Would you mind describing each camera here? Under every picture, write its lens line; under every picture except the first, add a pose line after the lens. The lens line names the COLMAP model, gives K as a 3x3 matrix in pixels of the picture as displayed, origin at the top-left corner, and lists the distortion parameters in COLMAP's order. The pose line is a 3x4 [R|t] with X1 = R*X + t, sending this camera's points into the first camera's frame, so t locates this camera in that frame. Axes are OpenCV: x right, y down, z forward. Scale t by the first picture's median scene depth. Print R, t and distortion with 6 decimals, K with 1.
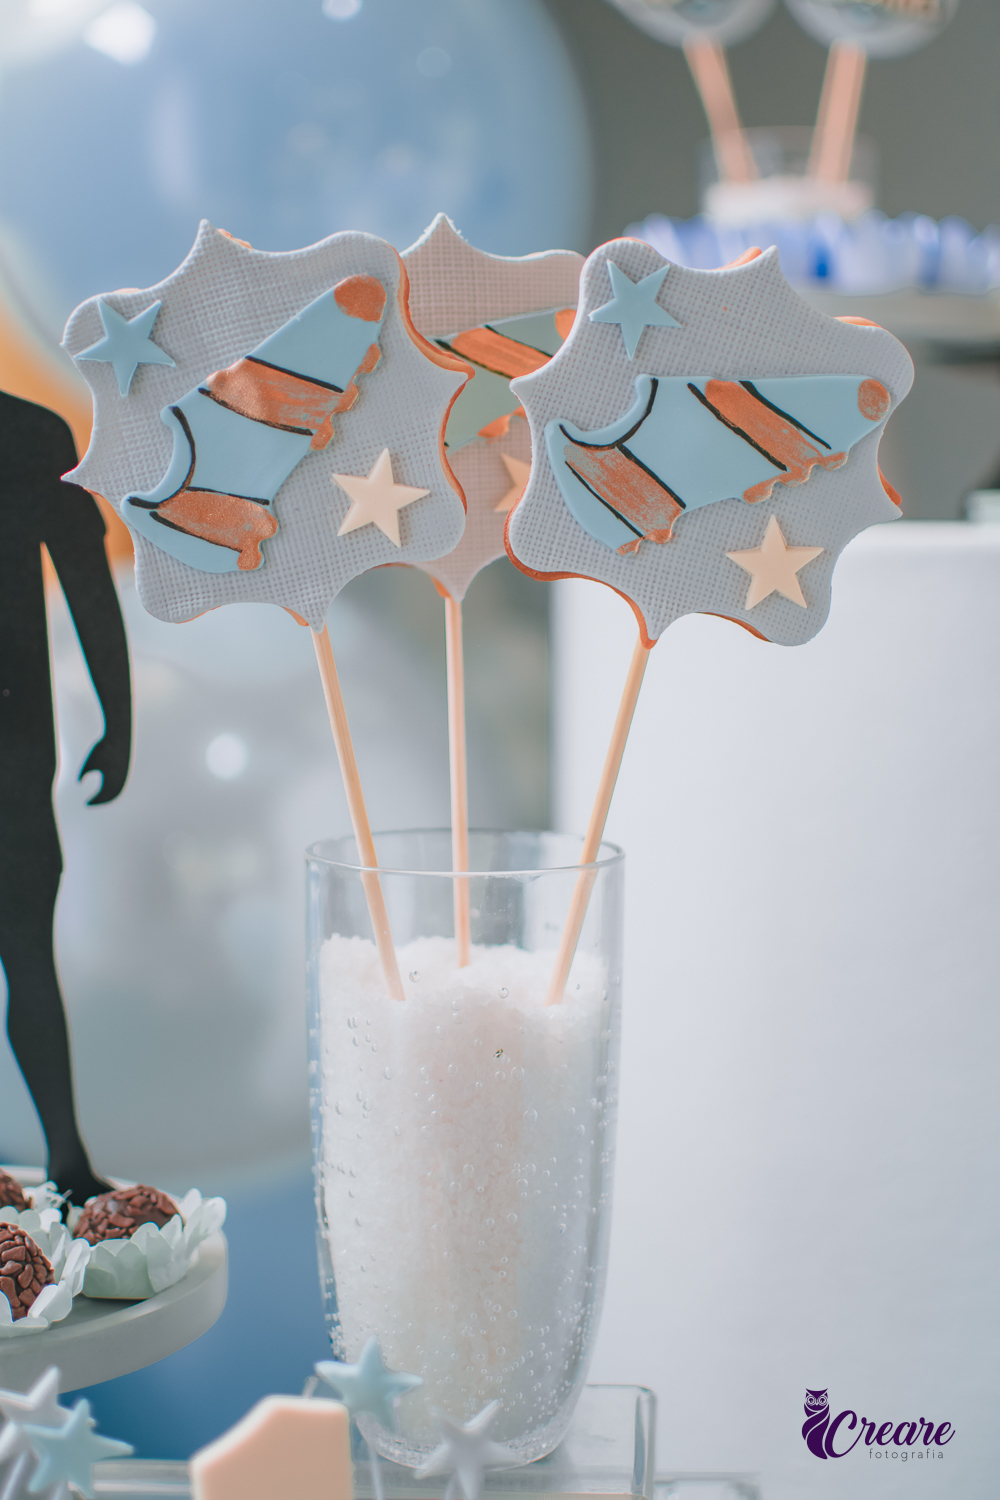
lens RADIAL K [[2270.4, 0, 503.3], [0, 2270.4, 751.8], [0, 0, 1]] dist [-0.201768, 0.000000]
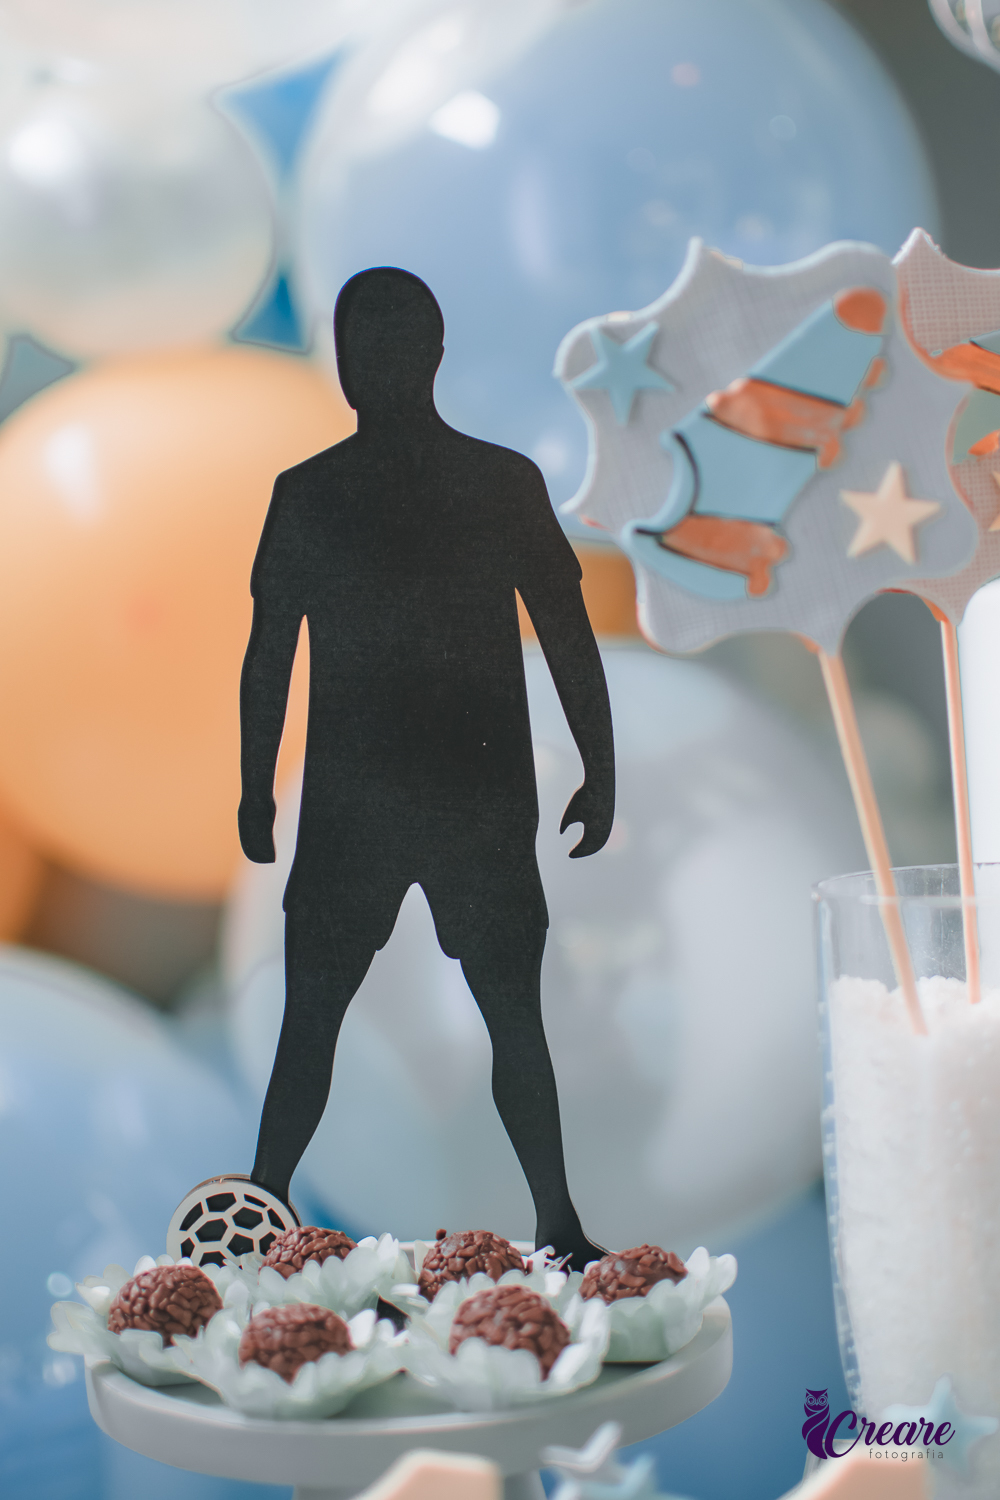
lens RADIAL K [[2270.4, 0, 494.6], [0, 2270.4, 748.5], [0, 0, 1]] dist [-0.201768, 0.000000]
pose [[0.990181, -0.048030, -0.131280, -0.093122], [0.041547, 0.997799, -0.051680, 0.028430], [0.133474, 0.045719, 0.989997, 0.022932]]
